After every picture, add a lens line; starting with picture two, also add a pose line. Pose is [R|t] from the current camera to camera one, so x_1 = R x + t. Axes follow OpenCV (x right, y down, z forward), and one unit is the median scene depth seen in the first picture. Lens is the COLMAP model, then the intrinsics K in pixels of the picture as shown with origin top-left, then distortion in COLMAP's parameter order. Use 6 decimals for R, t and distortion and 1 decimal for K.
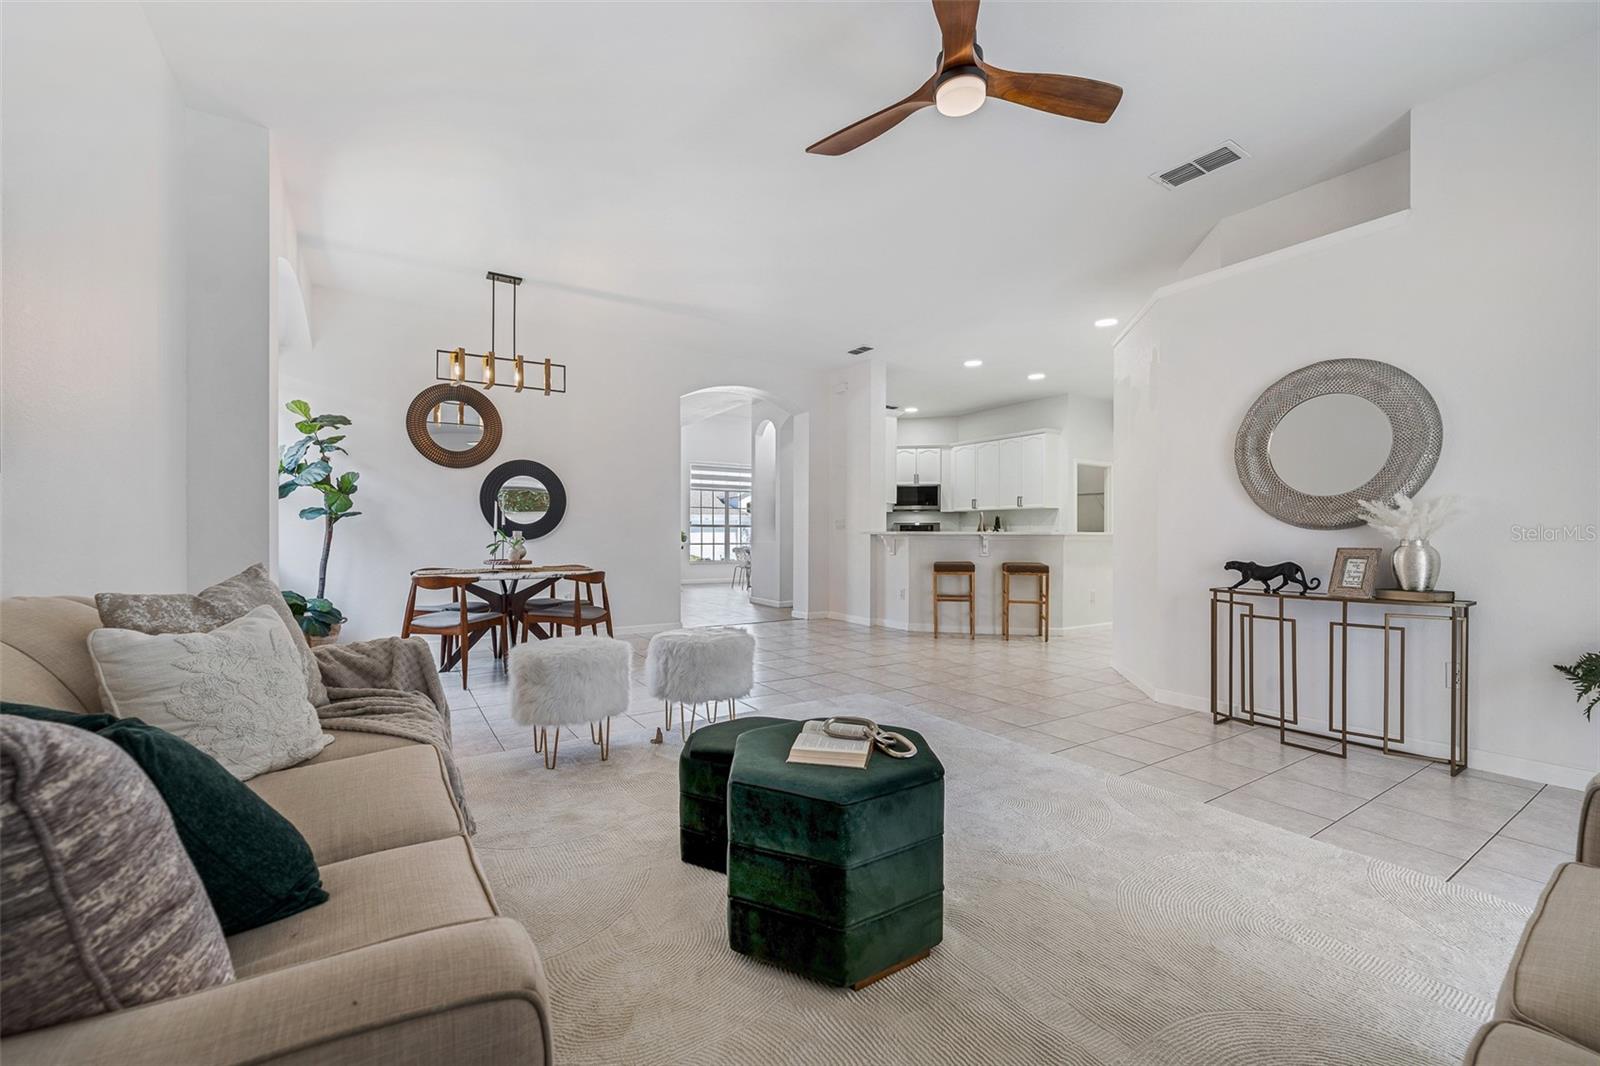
lens RADIAL K [[648.1, 0, 788.0], [0, 648.1, 536.3], [0, 0, 1]] dist [0.003691, -0.000120]
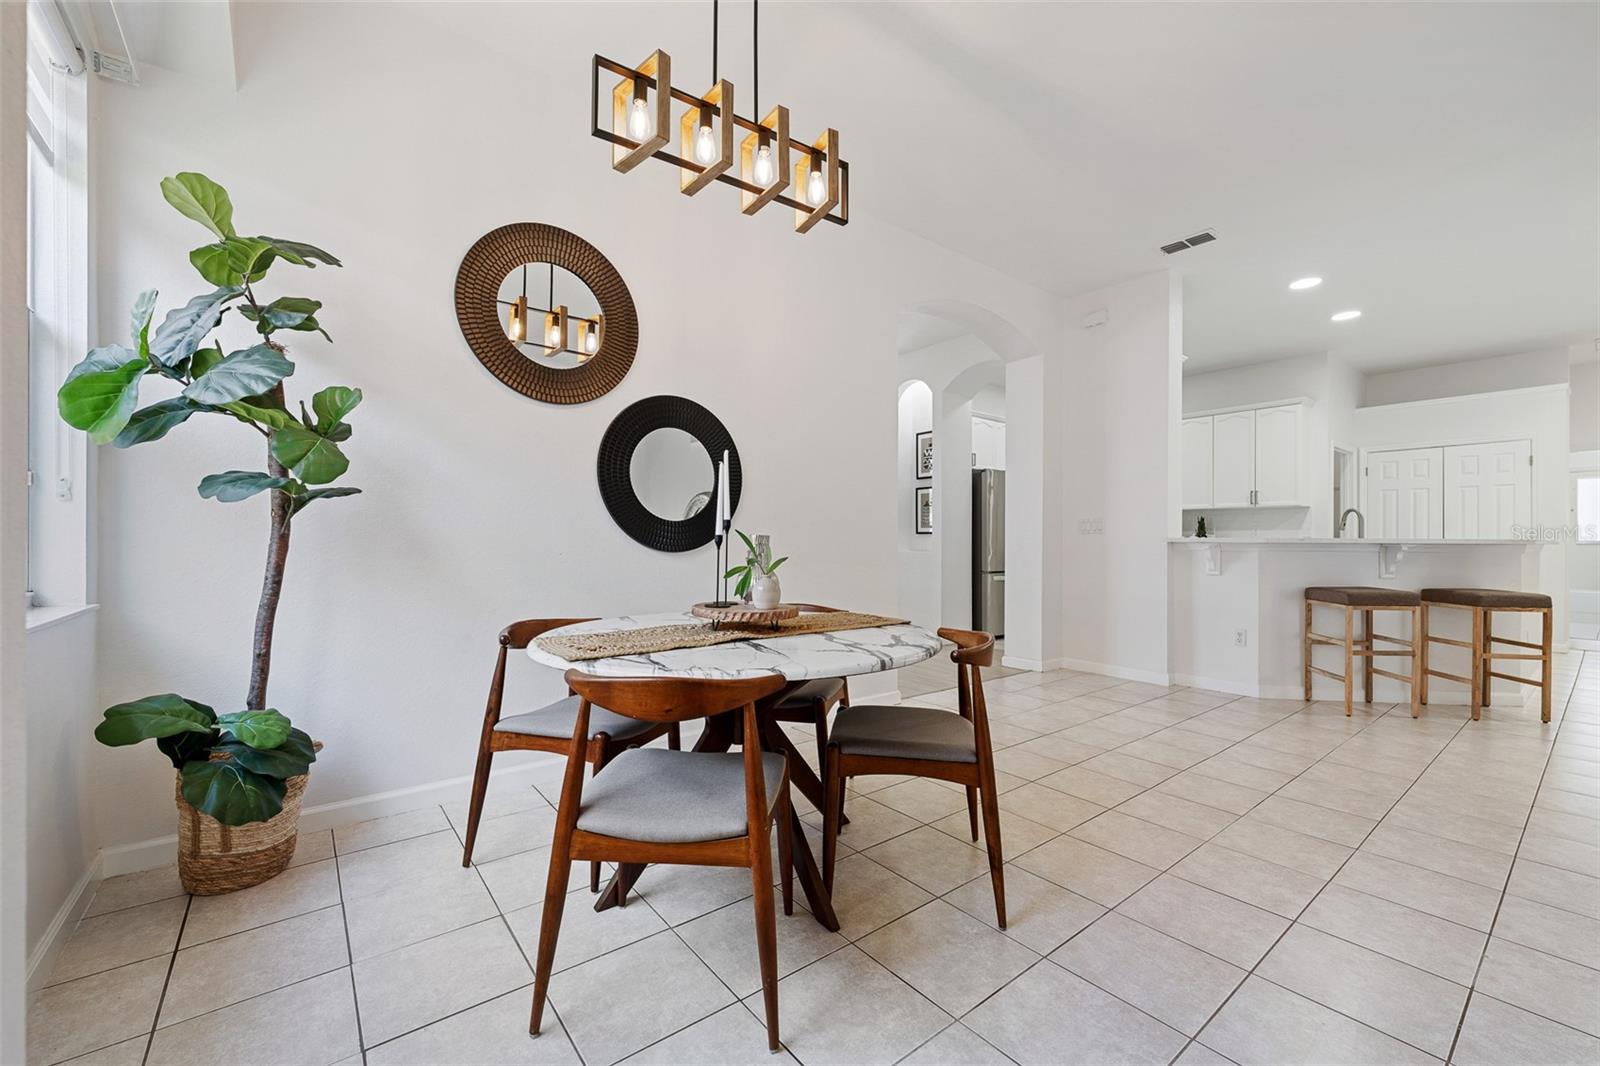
lens RADIAL K [[648.1, 0, 795.1], [0, 648.1, 536.0], [0, 0, 1]] dist [0.003691, -0.000120]
pose [[0.995437, 0.004213, 0.095323, -0.433974], [-0.003673, 0.999976, -0.005846, -0.005171], [-0.095345, 0.005469, 0.995429, 0.578680]]
